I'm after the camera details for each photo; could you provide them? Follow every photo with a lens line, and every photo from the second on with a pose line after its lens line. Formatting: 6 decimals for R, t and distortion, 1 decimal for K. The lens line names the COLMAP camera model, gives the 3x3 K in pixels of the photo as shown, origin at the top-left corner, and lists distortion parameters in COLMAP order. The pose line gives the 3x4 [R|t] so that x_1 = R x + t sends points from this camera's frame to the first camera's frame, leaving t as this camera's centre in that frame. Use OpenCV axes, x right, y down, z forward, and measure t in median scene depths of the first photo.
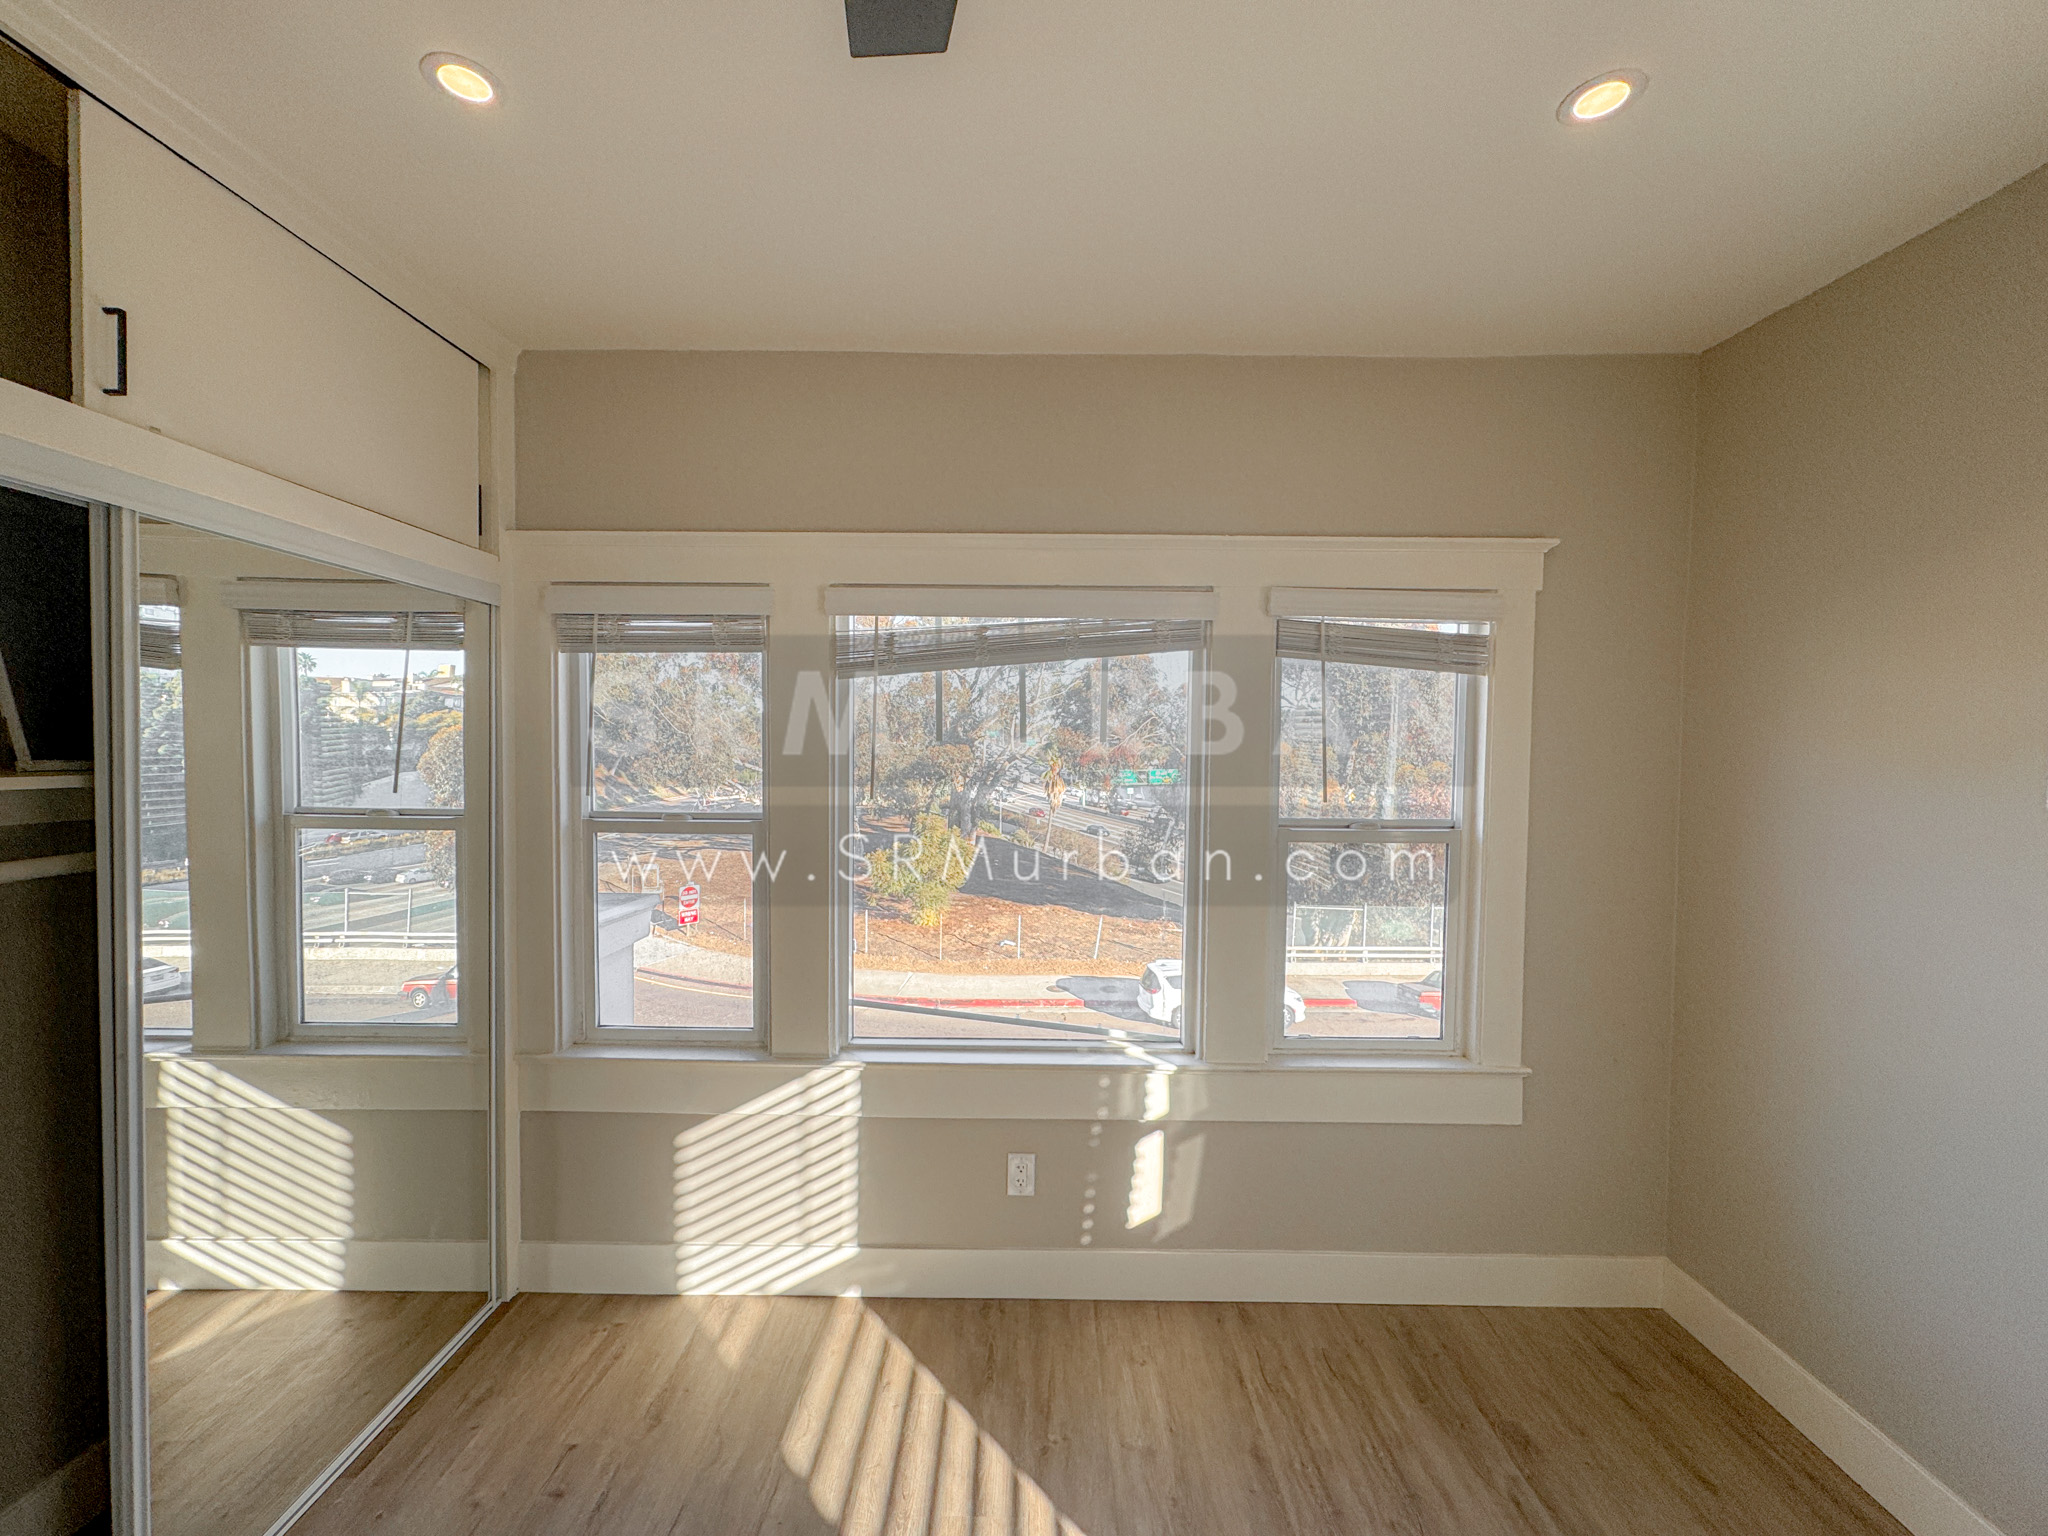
lens RADIAL K [[811.2, 0, 1025.5], [0, 811.2, 765.2], [0, 0, 1]] dist [-0.001464, 0.000609]
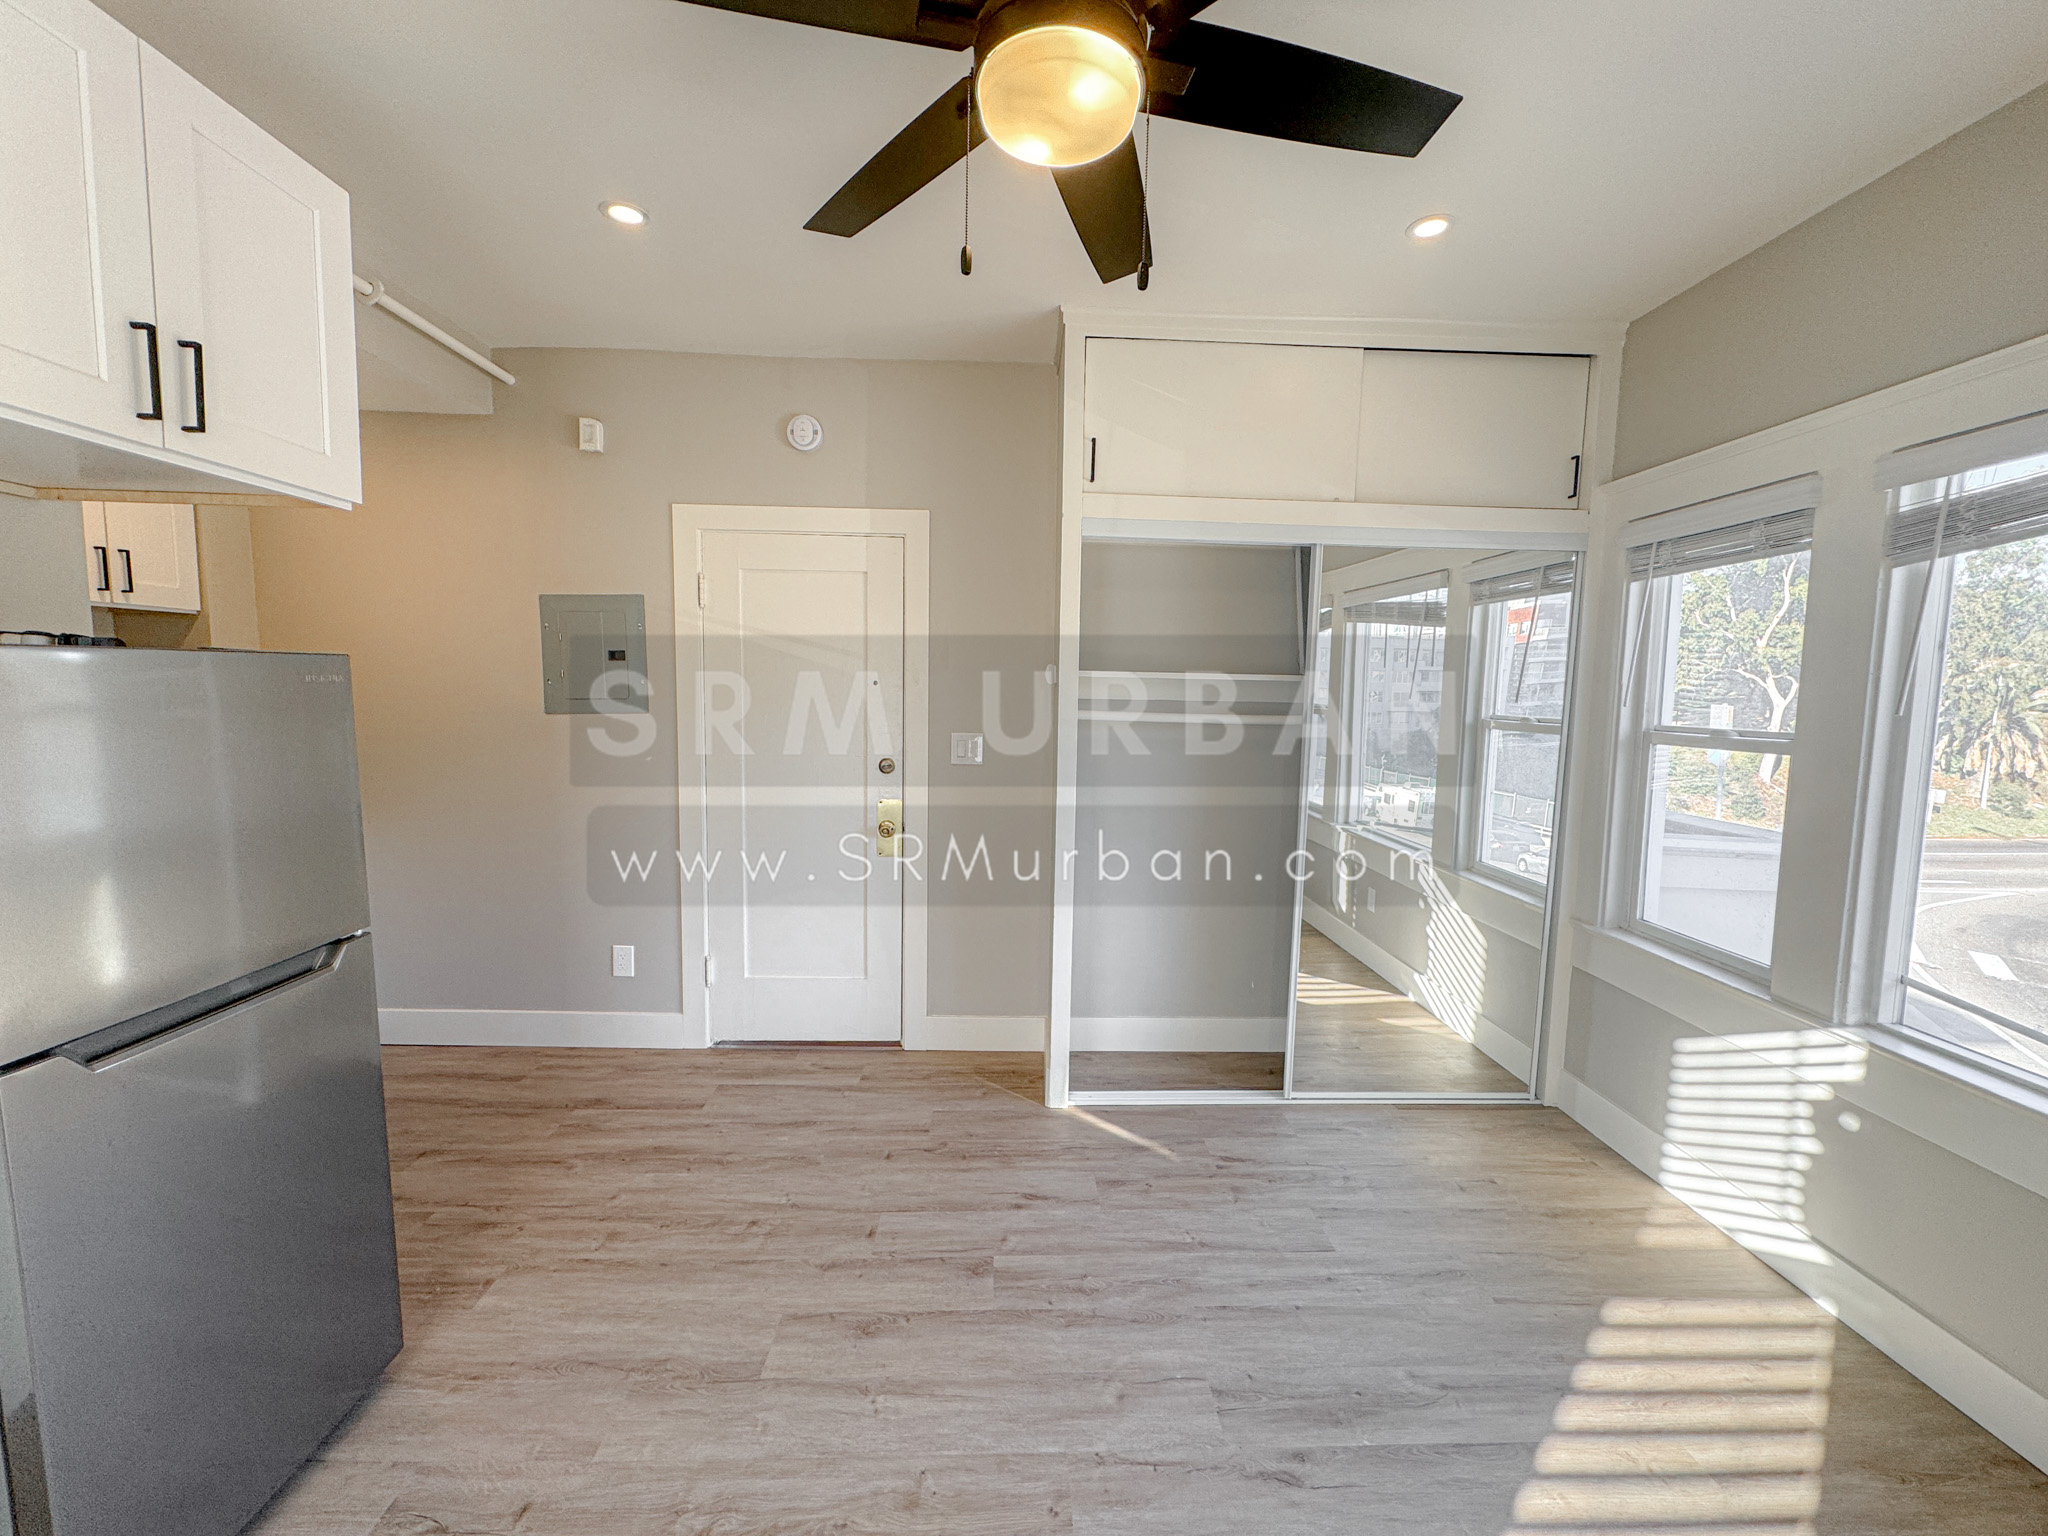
lens RADIAL K [[811.2, 0, 1026.0], [0, 811.2, 765.3], [0, 0, 1]] dist [-0.001464, 0.000609]
pose [[0.040606, 0.086370, -0.995435, 0.540456], [-0.044117, 0.995440, 0.084571, 0.057218], [0.998201, 0.040481, 0.044231, 0.108777]]
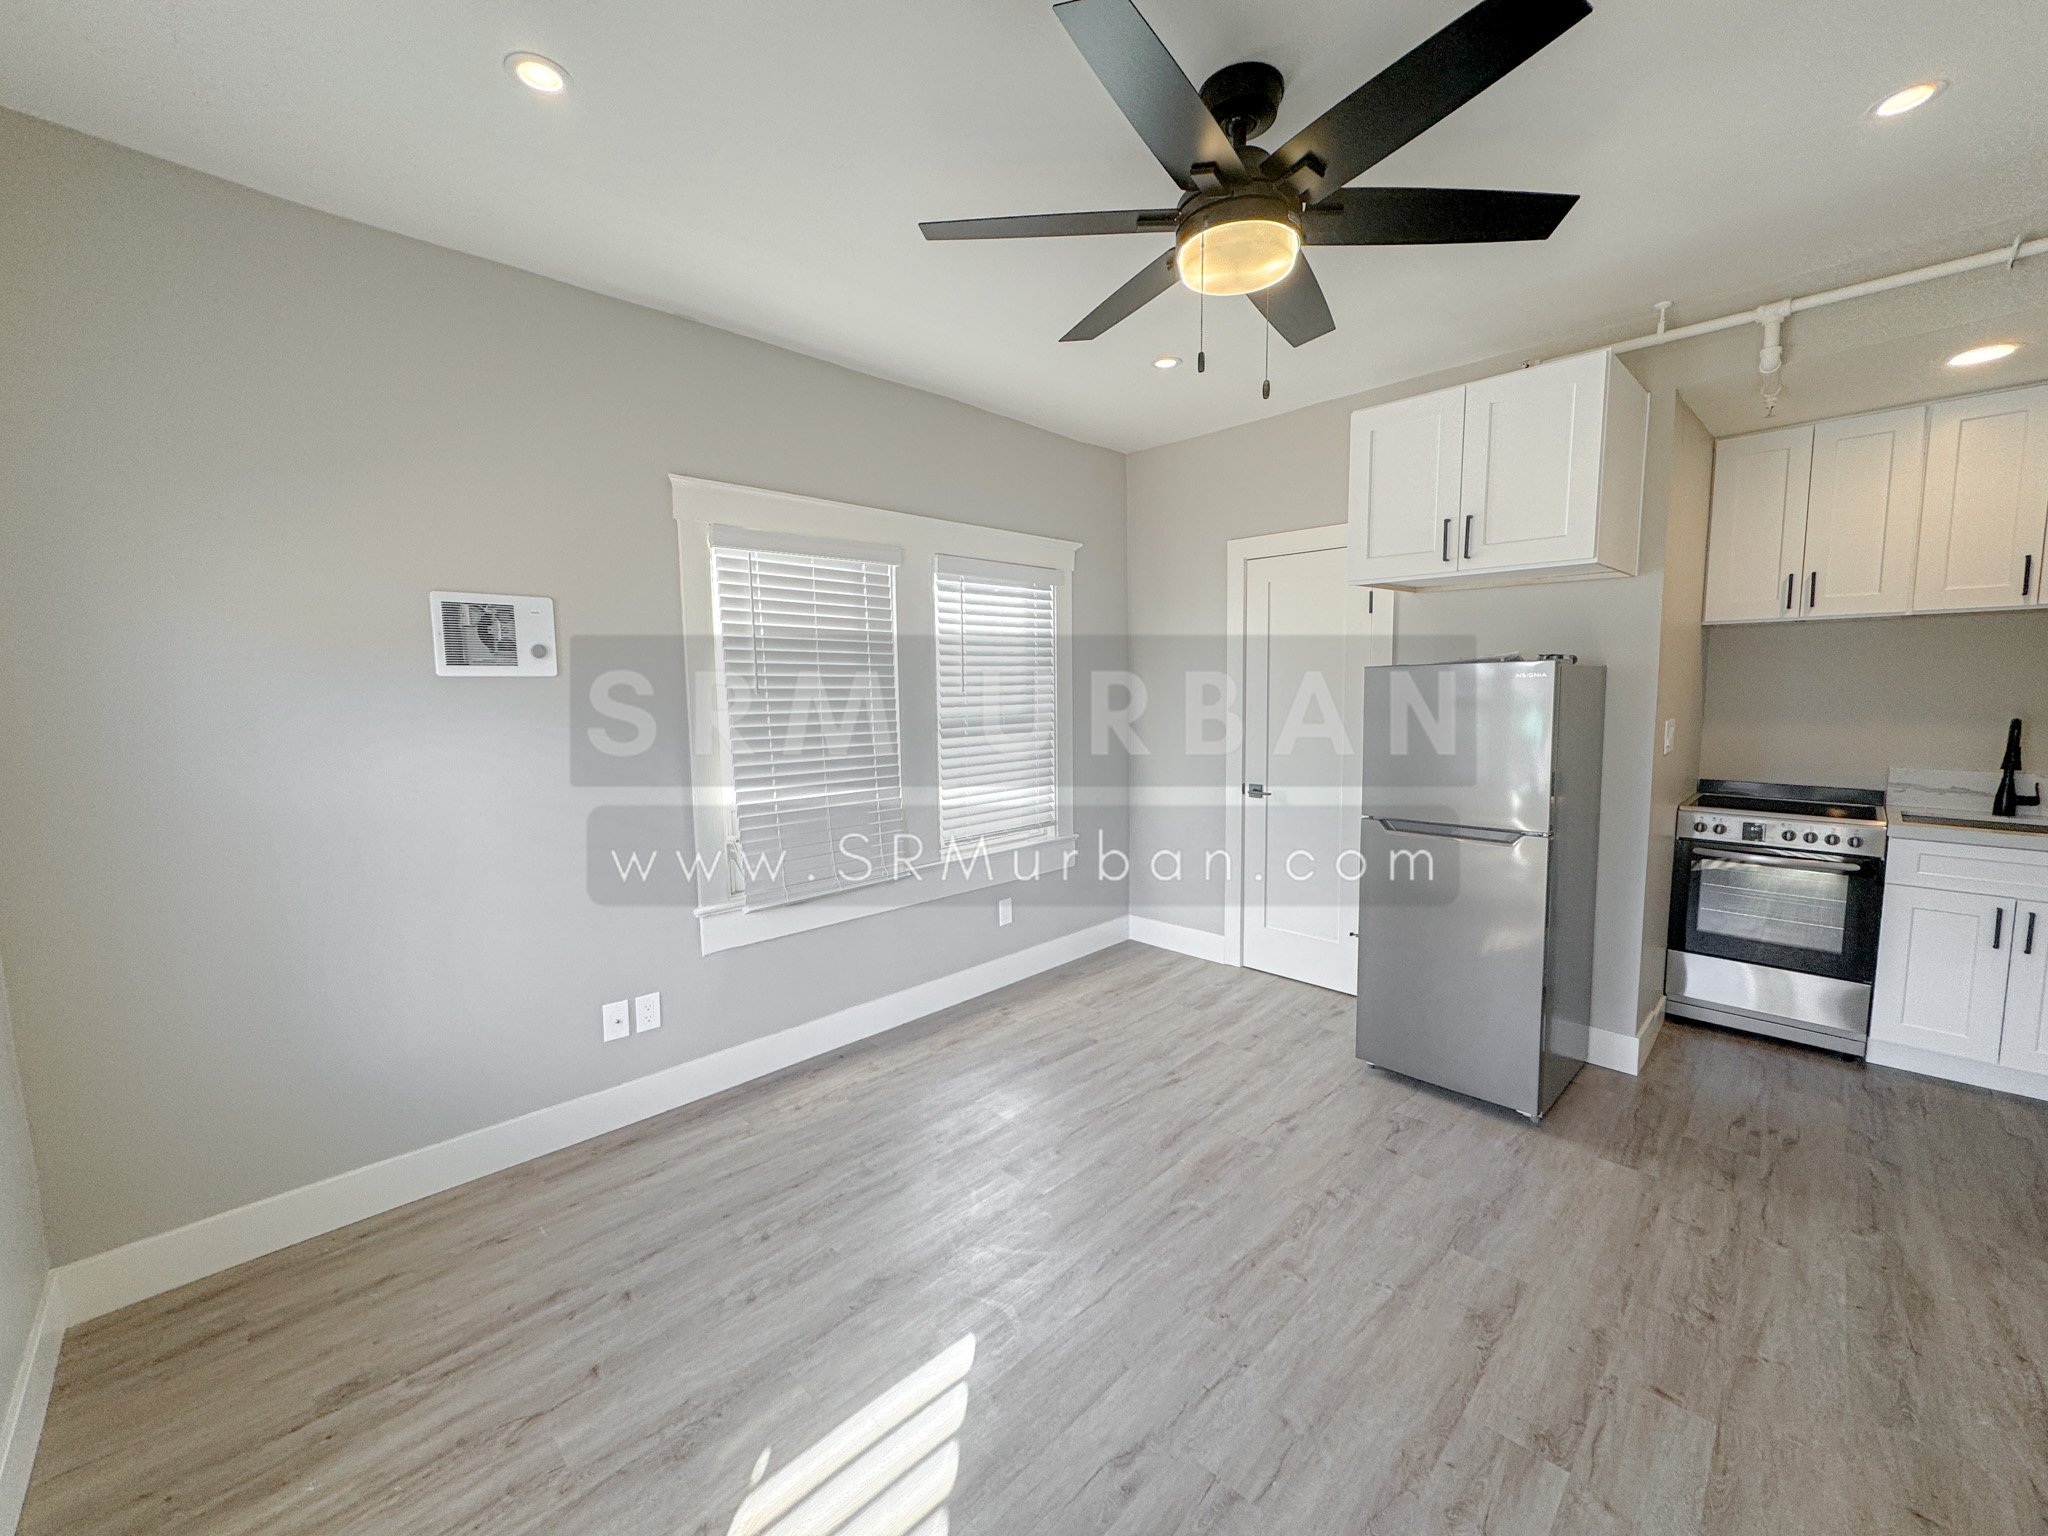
lens RADIAL K [[811.2, 0, 1027.4], [0, 811.2, 764.7], [0, 0, 1]] dist [-0.001464, 0.000609]
pose [[-0.715142, -0.073246, 0.695131, -0.411852], [0.023072, 0.991479, 0.128208, 0.031716], [-0.698598, 0.107725, -0.707358, 0.829061]]
